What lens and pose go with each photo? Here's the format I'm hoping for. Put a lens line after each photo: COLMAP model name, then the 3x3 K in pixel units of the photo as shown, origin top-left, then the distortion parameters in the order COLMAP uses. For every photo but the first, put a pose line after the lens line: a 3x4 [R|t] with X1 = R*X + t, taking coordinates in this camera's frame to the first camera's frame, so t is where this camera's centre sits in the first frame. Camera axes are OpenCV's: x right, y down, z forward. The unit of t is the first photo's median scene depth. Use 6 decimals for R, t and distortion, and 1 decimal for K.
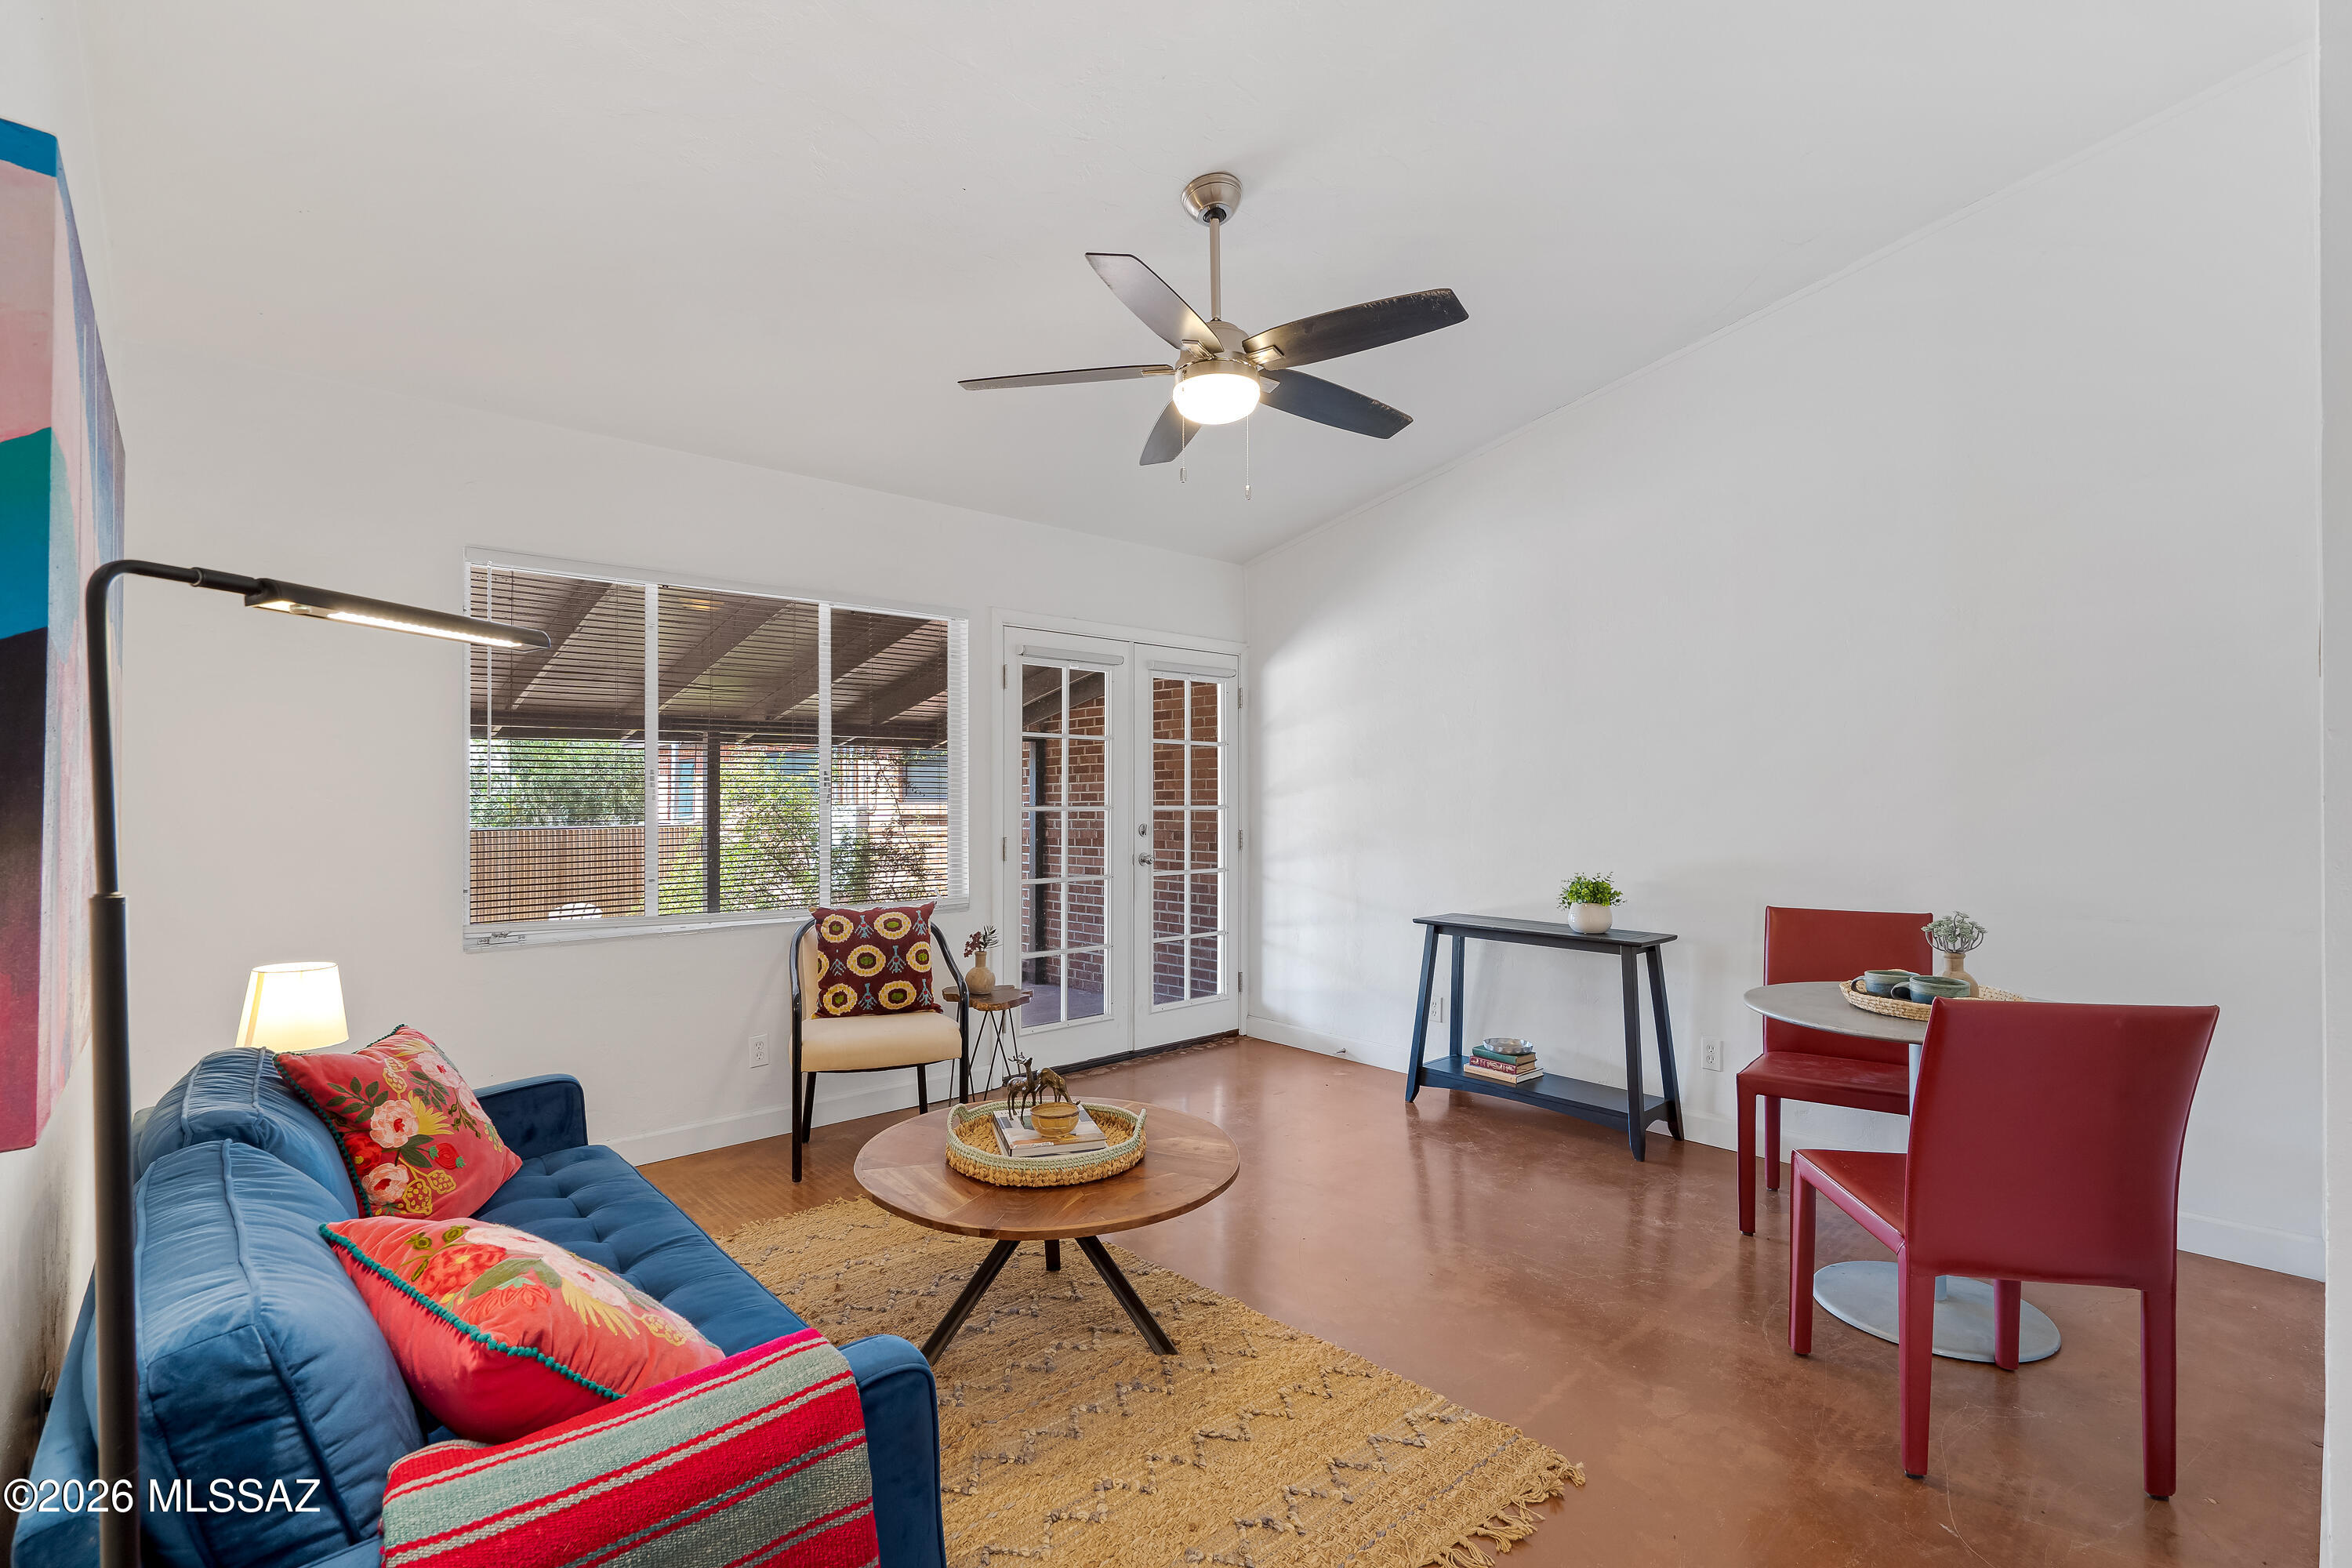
lens RADIAL K [[1085.4, 0, 1181.8], [0, 1085.4, 784.2], [0, 0, 1]] dist [-0.004690, 0.003037]
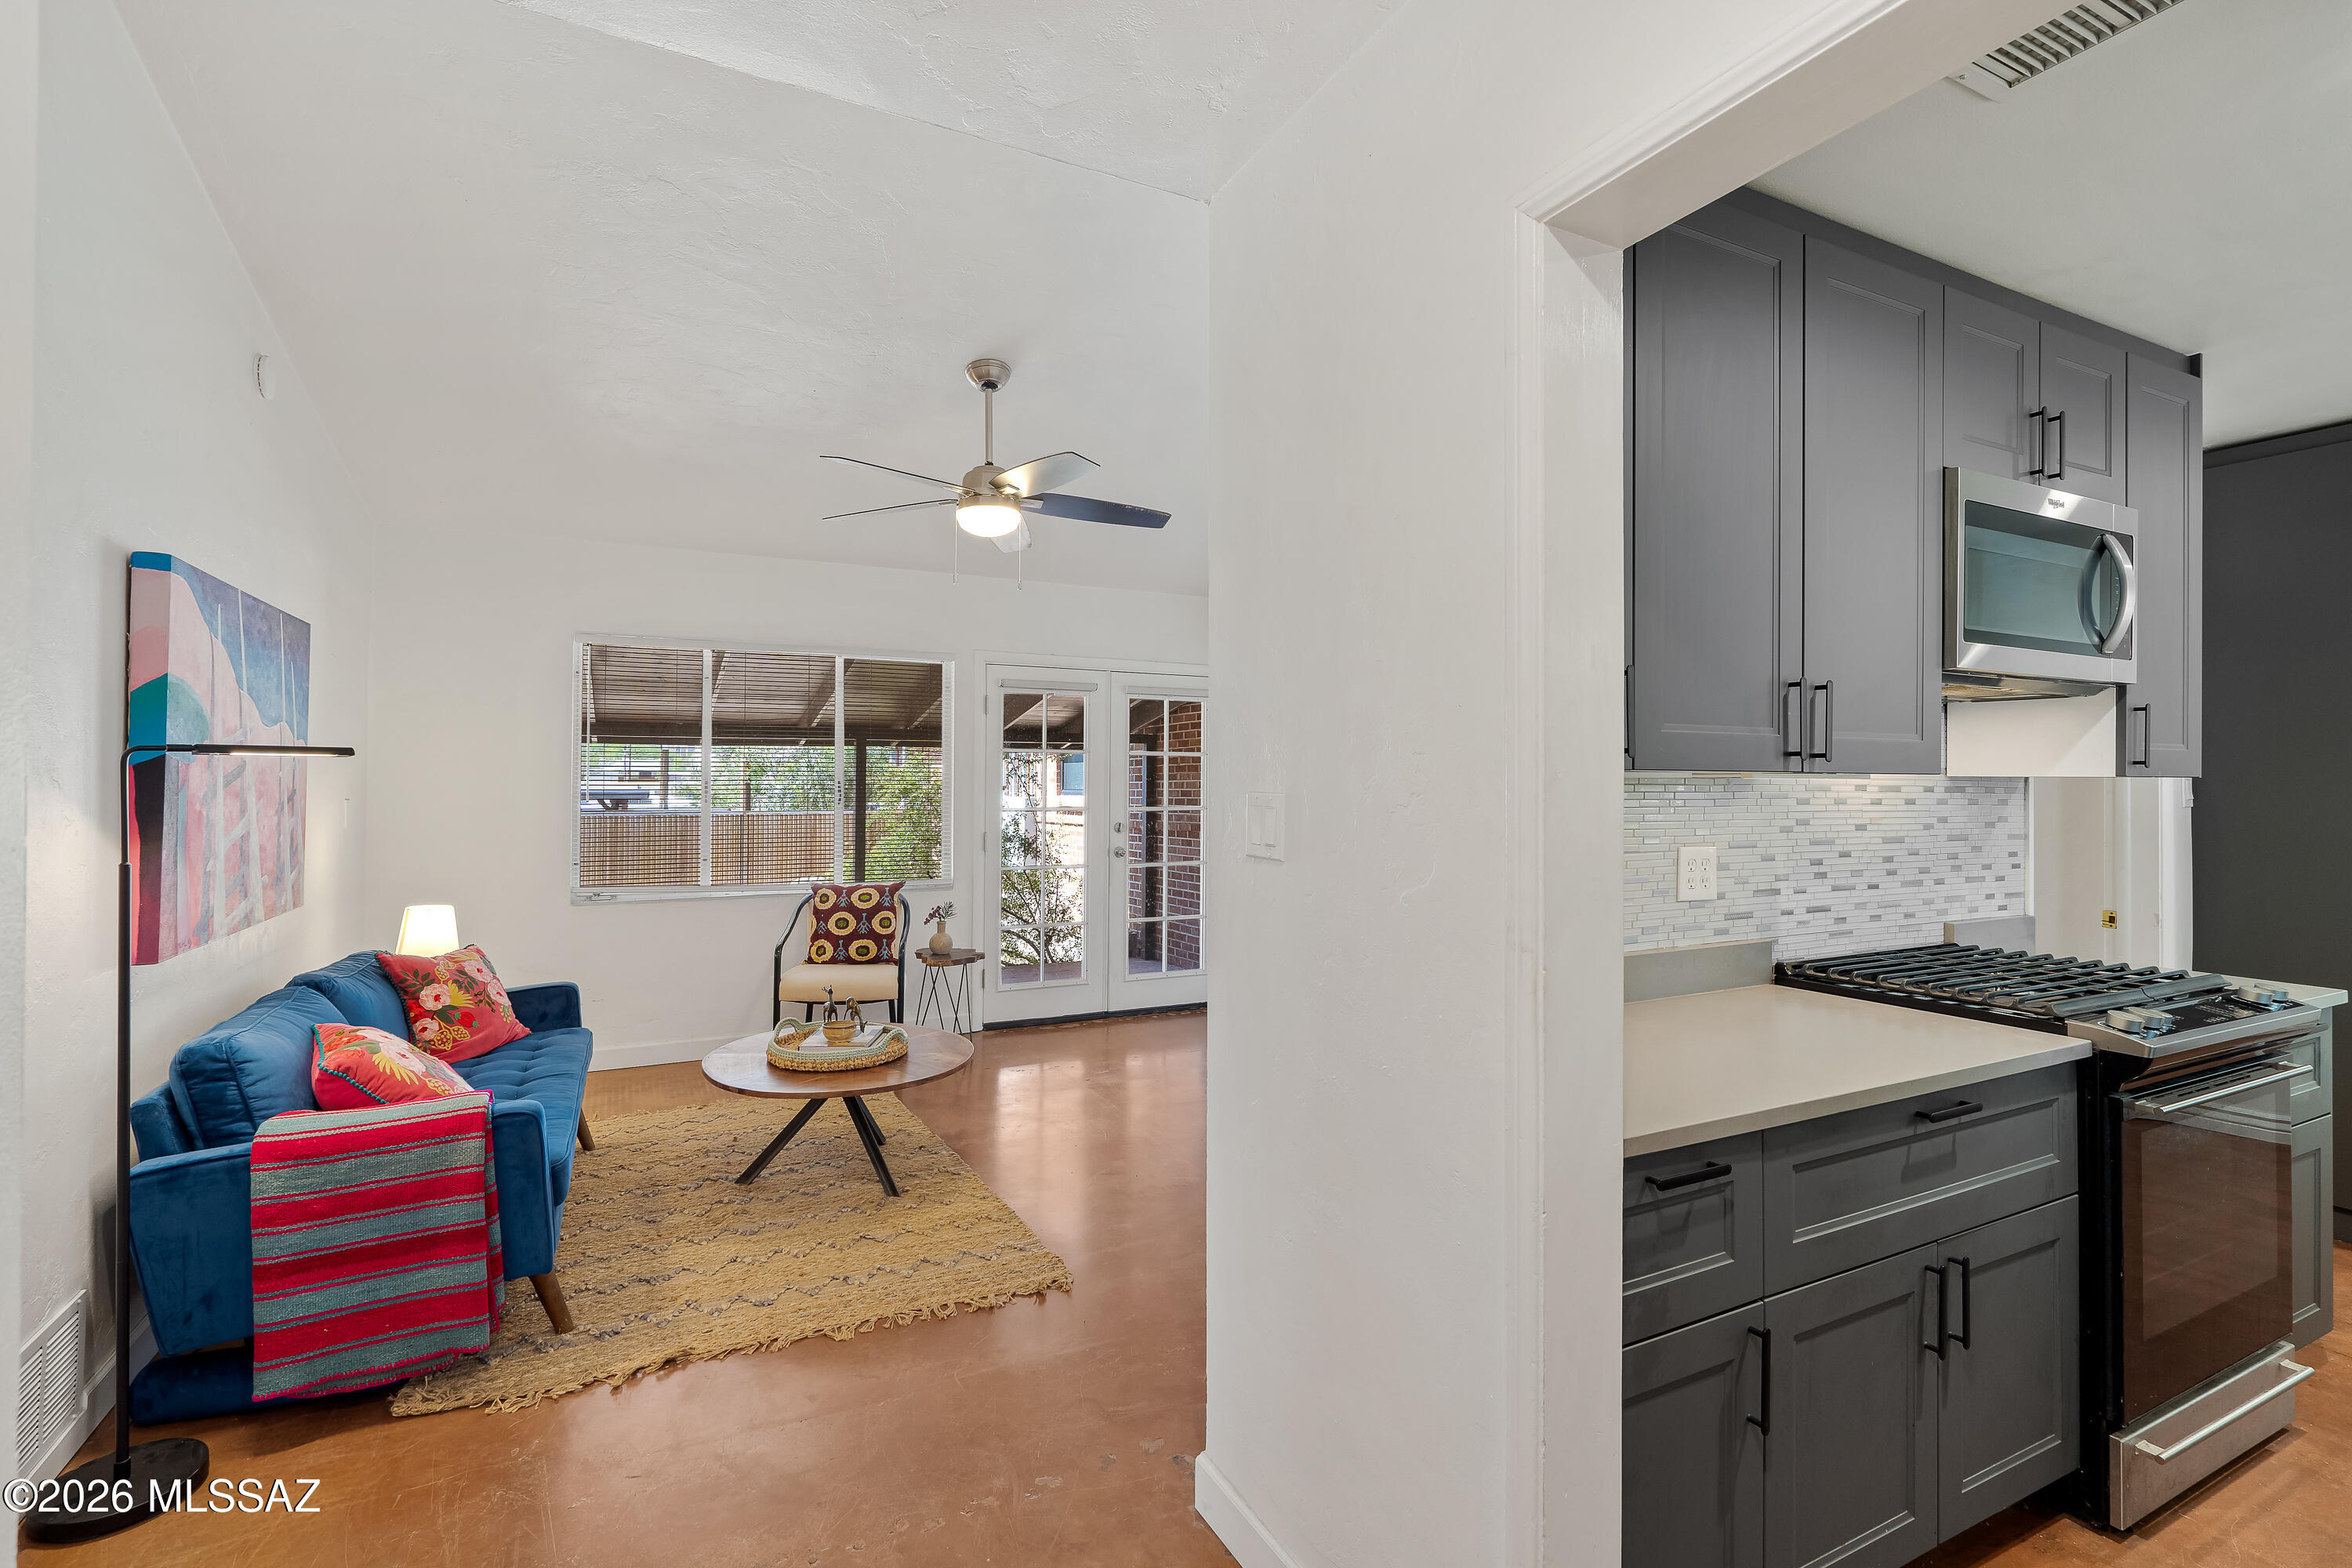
lens RADIAL K [[1085.4, 0, 1162.2], [0, 1085.4, 760.5], [0, 0, 1]] dist [-0.004690, 0.003037]
pose [[0.963830, 0.000394, -0.266517, 0.452350], [-0.002894, 0.999955, -0.008987, -0.028839], [0.266502, 0.009433, 0.963788, -0.194845]]
